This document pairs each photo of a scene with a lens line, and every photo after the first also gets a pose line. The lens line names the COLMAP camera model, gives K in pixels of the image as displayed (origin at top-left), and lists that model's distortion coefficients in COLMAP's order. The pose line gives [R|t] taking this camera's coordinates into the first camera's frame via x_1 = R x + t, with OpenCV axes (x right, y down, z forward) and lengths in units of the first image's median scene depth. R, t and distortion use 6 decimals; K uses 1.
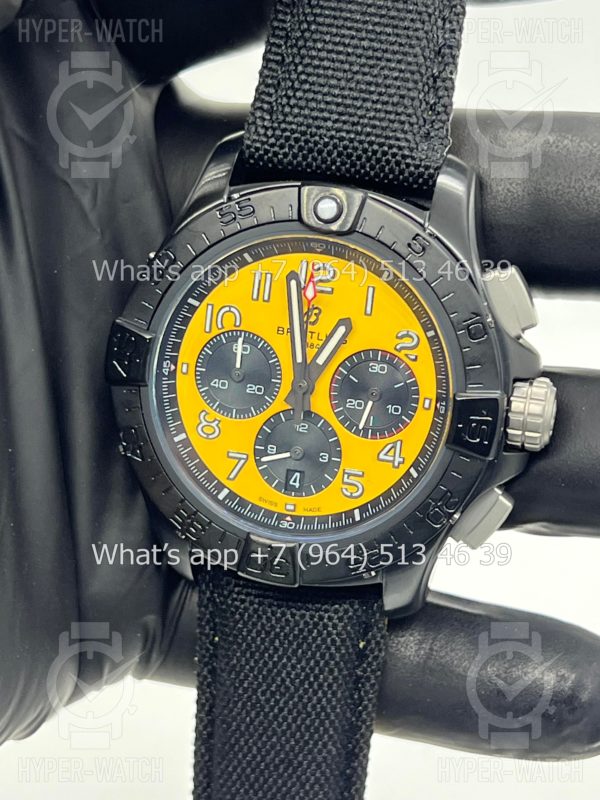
lens RADIAL K [[1788.8, 0, 297.2], [0, 1788.8, 404.1], [0, 0, 1]] dist [0.276571, 0.000000]
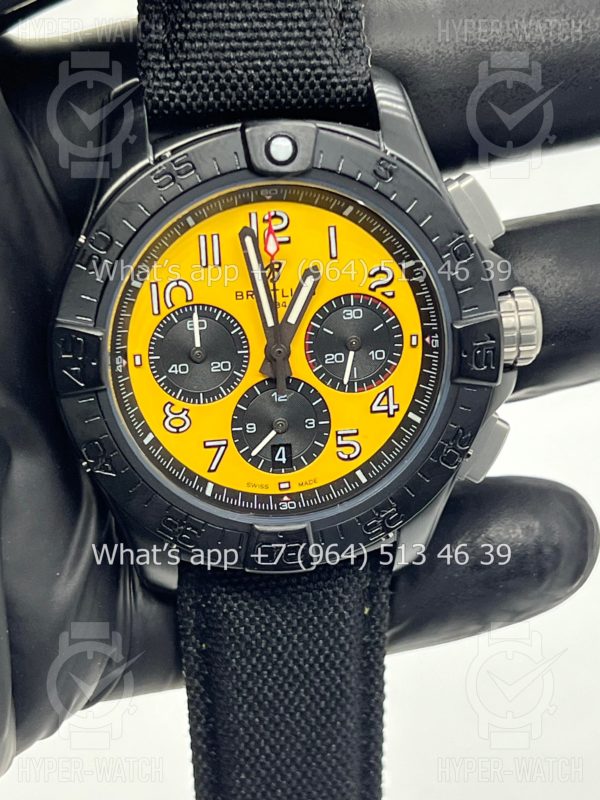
lens RADIAL K [[1739.1, 0, 294.6], [0, 1739.1, 413.3], [0, 0, 1]] dist [0.343043, 0.000000]
pose [[0.931620, -0.225693, 0.284863, -0.243143], [0.209823, 0.973996, 0.085474, -0.052245], [-0.296747, -0.019859, 0.954750, 0.163985]]
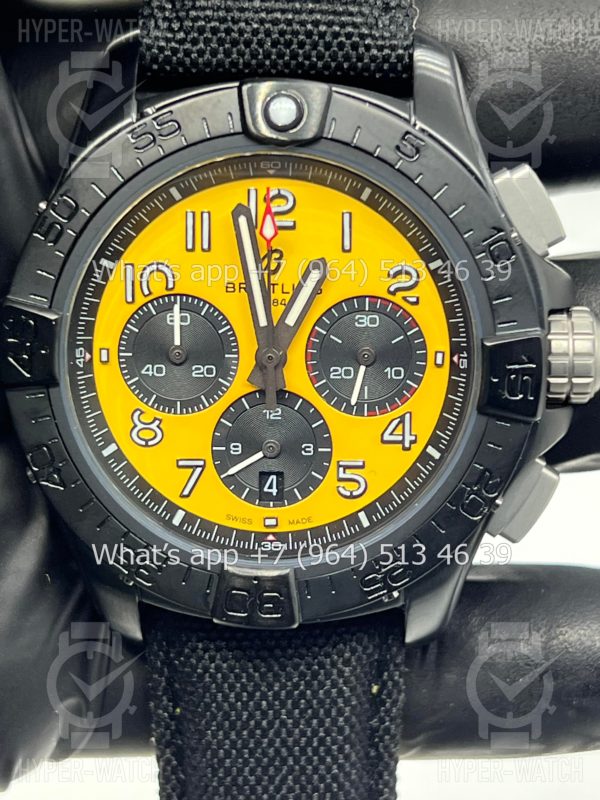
lens RADIAL K [[1788.8, 0, 293.0], [0, 1788.8, 395.4], [0, 0, 1]] dist [0.276571, 0.000000]
pose [[0.979223, -0.130953, 0.154835, -0.104416], [0.133240, 0.991074, -0.004440, 0.010020], [-0.152871, 0.024978, 0.987930, 0.263728]]
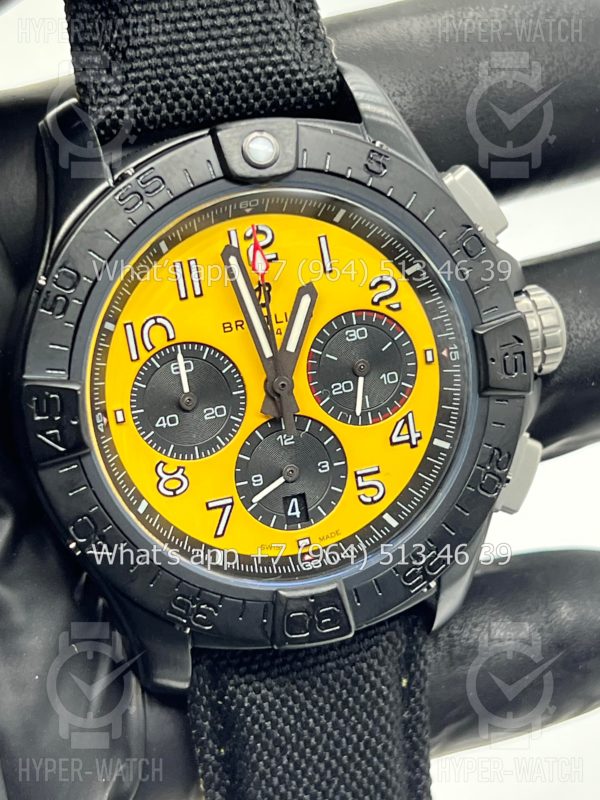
lens RADIAL K [[1788.8, 0, 296.6], [0, 1788.8, 402.9], [0, 0, 1]] dist [0.276571, 0.000000]
pose [[0.858504, -0.311613, 0.407270, -0.305961], [0.330889, 0.943357, 0.024291, -0.019269], [-0.391771, 0.113908, 0.912985, 0.291110]]
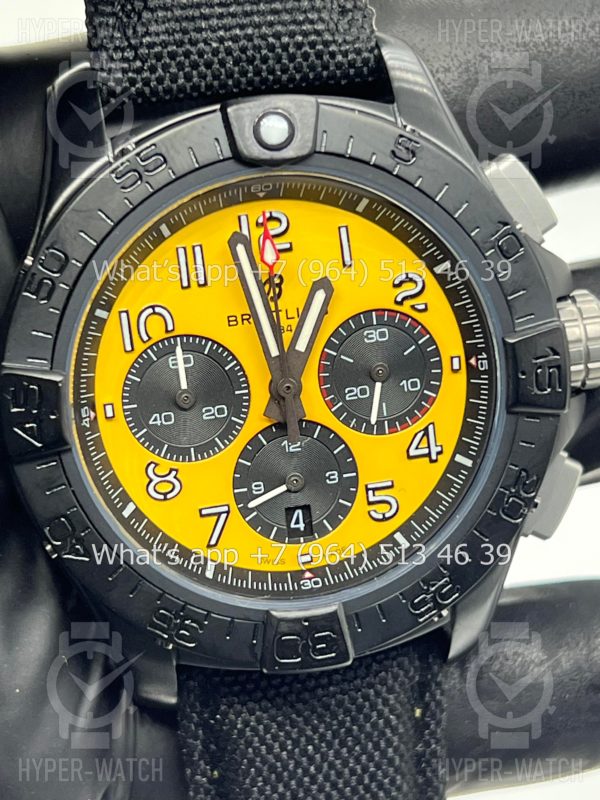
lens RADIAL K [[1788.8, 0, 299.2], [0, 1788.8, 394.8], [0, 0, 1]] dist [0.276571, 0.000000]
pose [[0.911384, -0.268974, 0.311500, -0.212182], [0.275765, 0.960951, 0.022930, -0.021954], [-0.305504, 0.065003, 0.949969, 0.324659]]
